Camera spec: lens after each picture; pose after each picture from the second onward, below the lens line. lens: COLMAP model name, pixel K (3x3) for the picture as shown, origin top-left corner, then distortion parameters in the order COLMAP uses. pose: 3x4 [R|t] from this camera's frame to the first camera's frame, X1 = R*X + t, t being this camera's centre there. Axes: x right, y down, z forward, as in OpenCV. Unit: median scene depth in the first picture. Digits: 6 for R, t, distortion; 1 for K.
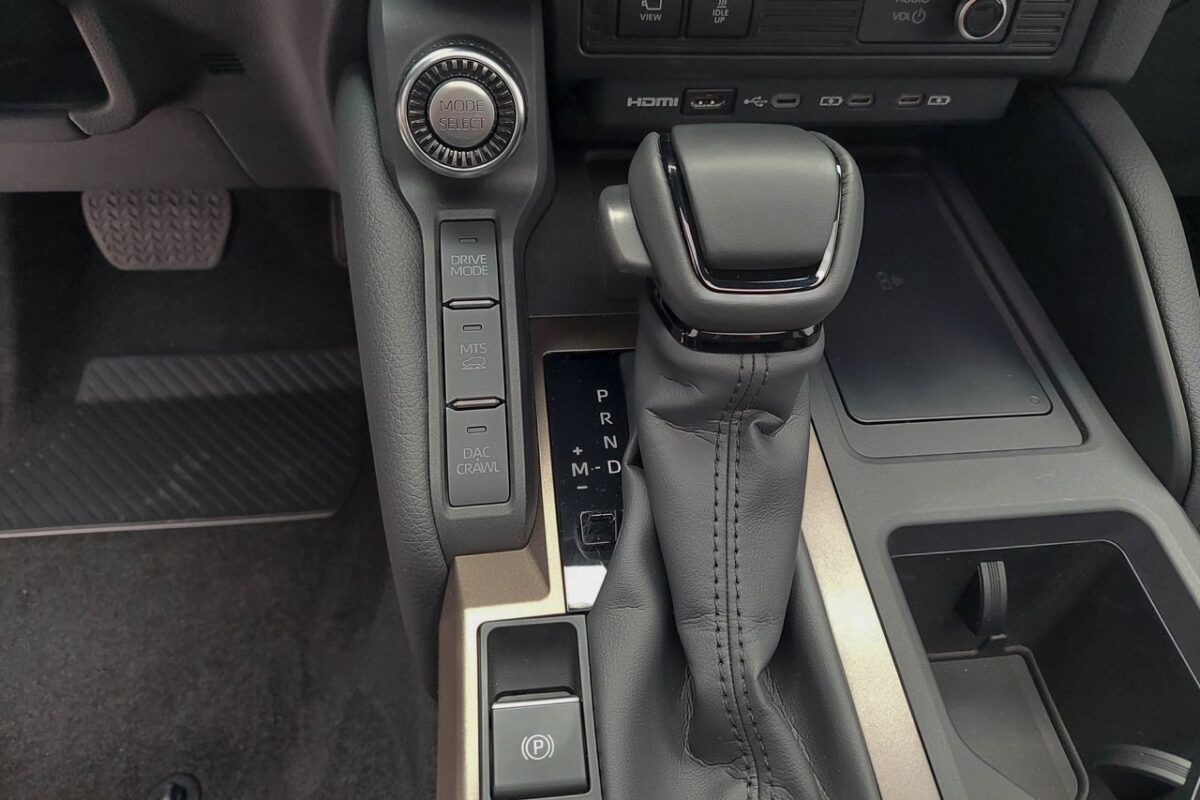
lens RADIAL K [[855.8, 0, 657.7], [0, 855.8, 424.4], [0, 0, 1]] dist [0.049197, -0.072560]
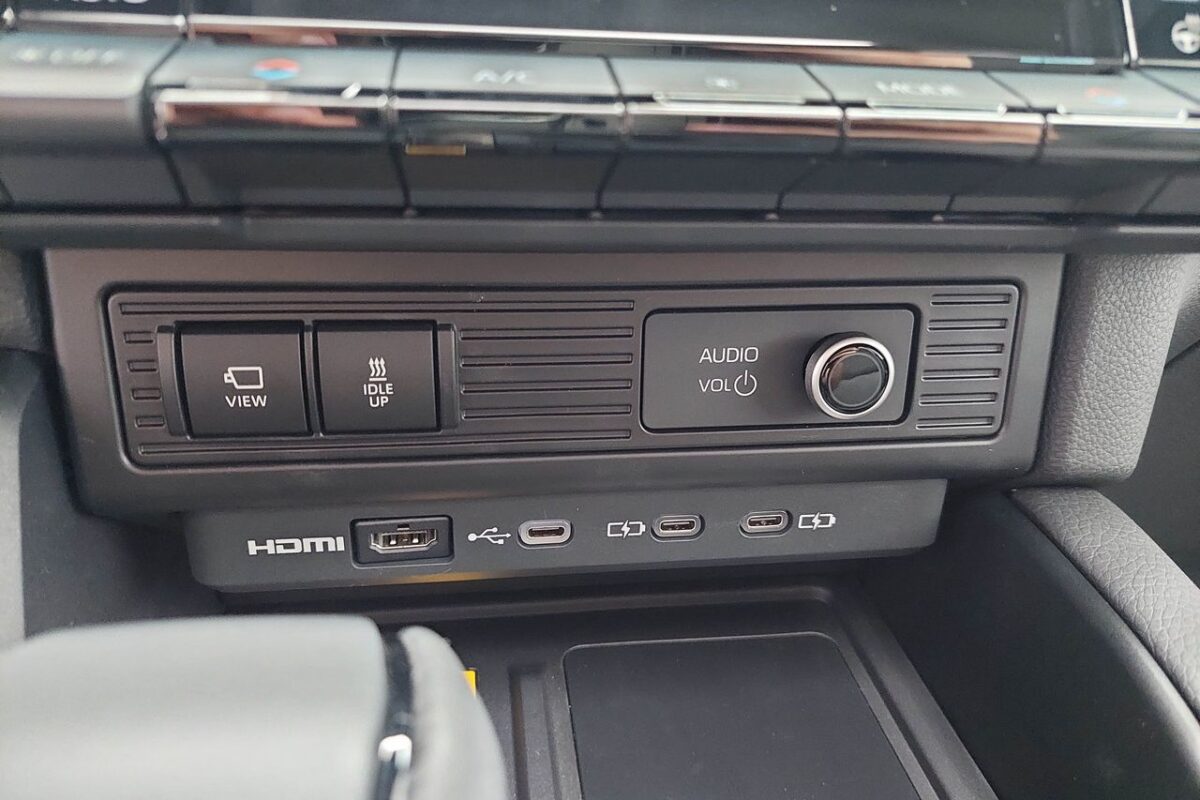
lens RADIAL K [[855.8, 0, 657.7], [0, 855.8, 424.4], [0, 0, 1]] dist [0.049197, -0.072560]
pose [[0.998655, -0.040621, 0.032219, 0.209904], [0.050877, 0.887471, -0.458048, -0.180415], [-0.009987, 0.459071, 0.888344, 0.475306]]
